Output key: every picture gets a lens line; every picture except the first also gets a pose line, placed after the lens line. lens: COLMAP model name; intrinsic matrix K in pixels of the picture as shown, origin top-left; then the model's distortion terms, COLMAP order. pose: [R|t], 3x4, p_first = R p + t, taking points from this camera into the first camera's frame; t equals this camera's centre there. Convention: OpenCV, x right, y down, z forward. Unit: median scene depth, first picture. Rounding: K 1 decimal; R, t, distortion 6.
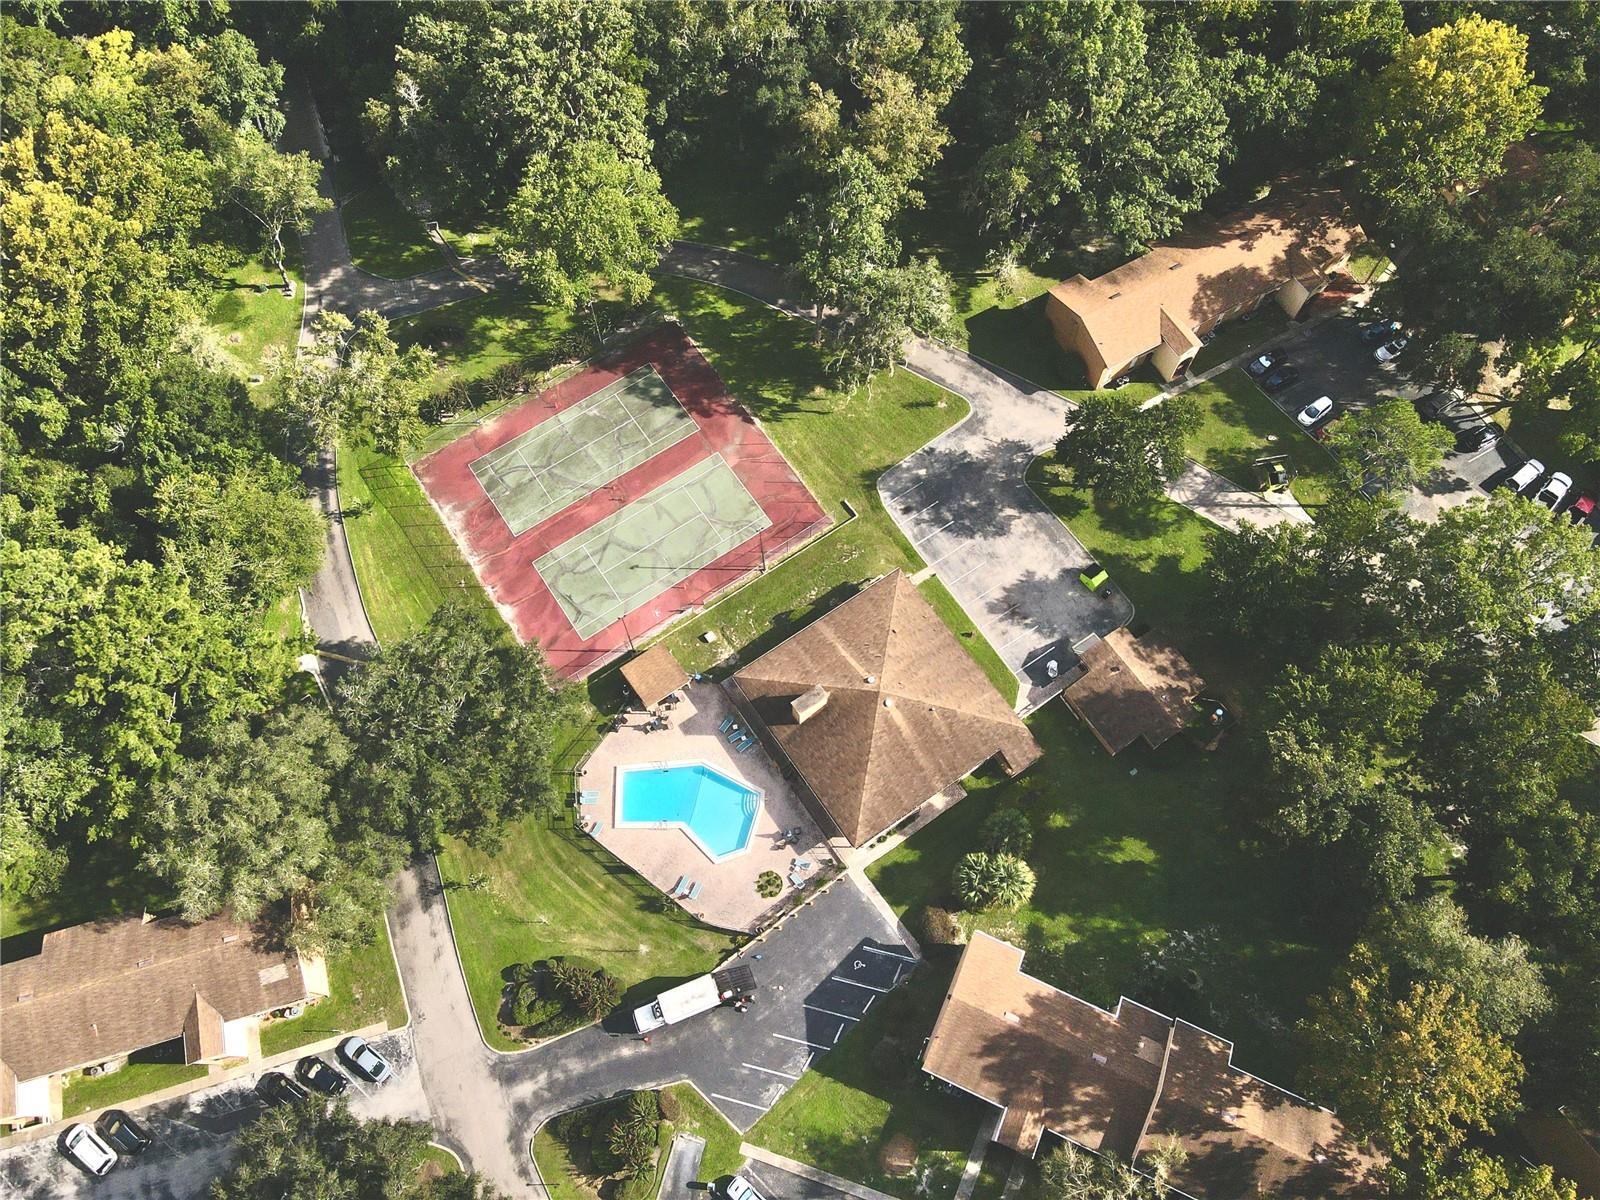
lens RADIAL K [[1180.5, 0, 800.0], [0, 1180.5, 600.0], [0, 0, 1]] dist [0.004324, 0.009440]
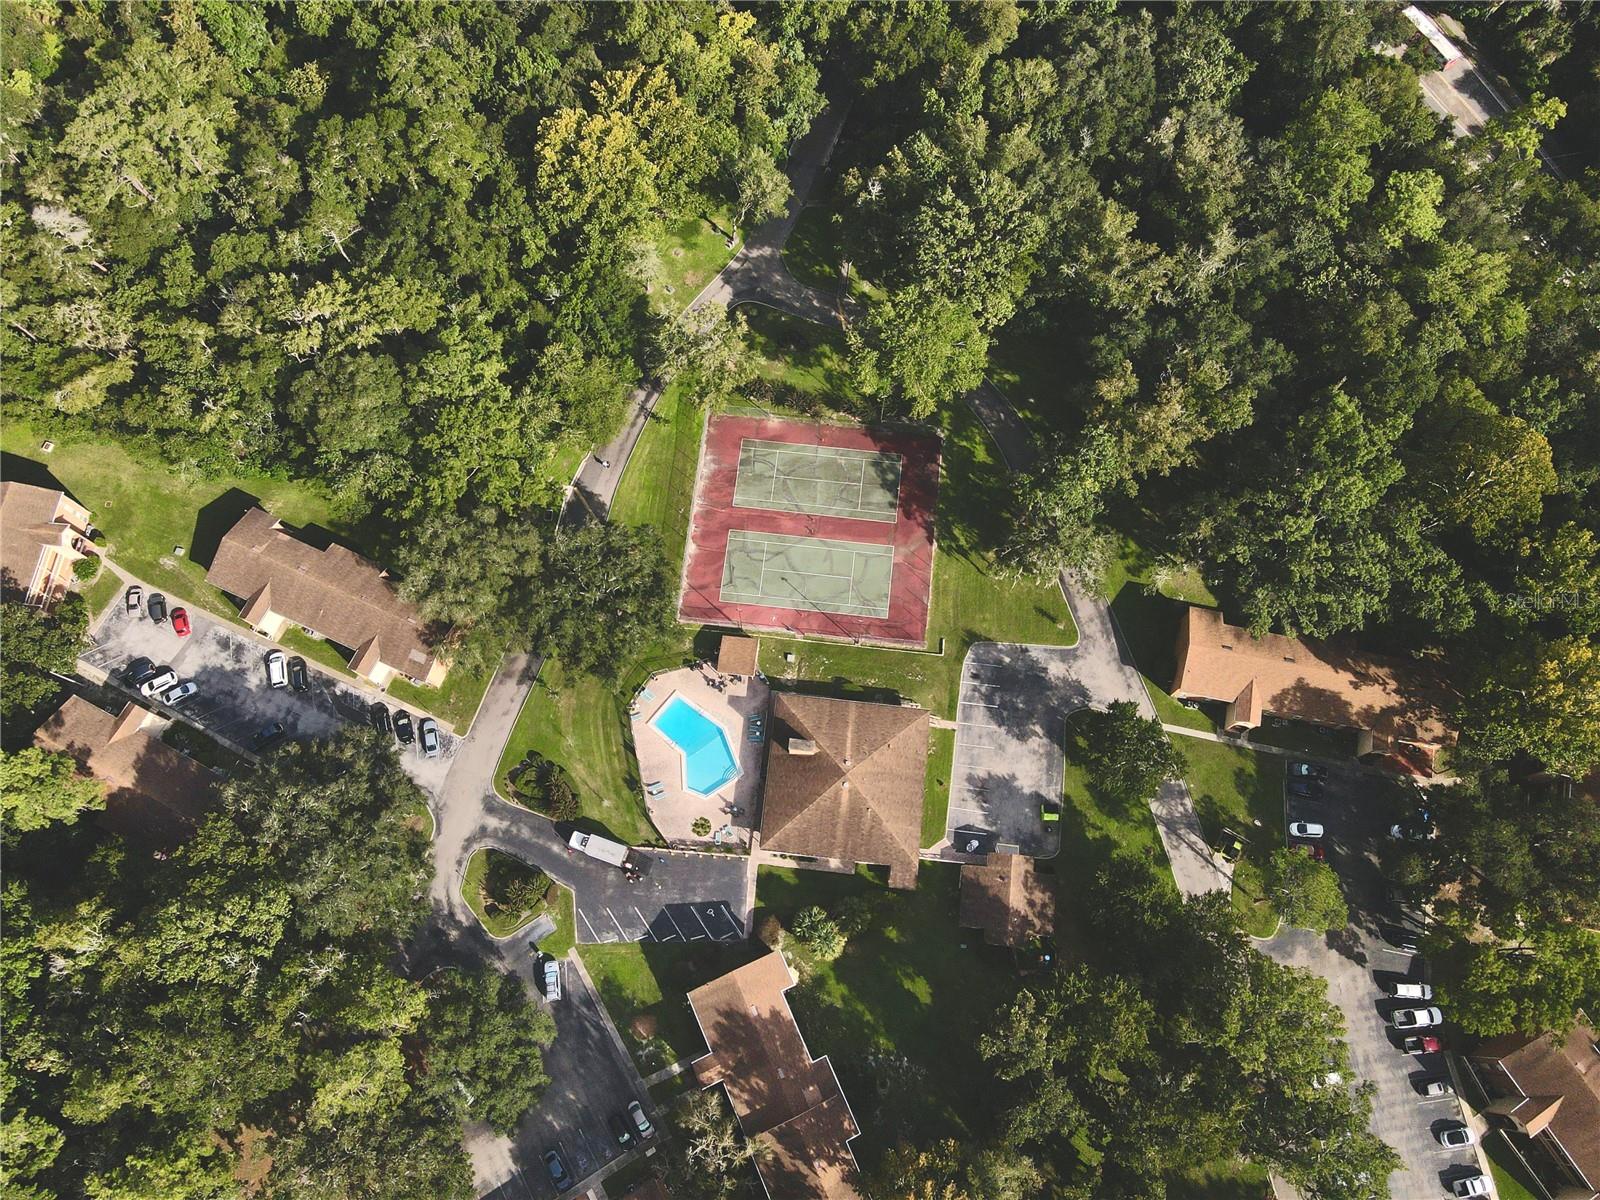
lens RADIAL K [[1228.4, 0, 800.0], [0, 1228.4, 600.0], [0, 0, 1]] dist [-0.033942, 0.087595]
pose [[0.753486, 0.623863, -0.207493, 0.185592], [-0.601215, 0.781533, 0.166573, -0.266673], [0.266081, -0.000762, 0.963950, -0.349118]]
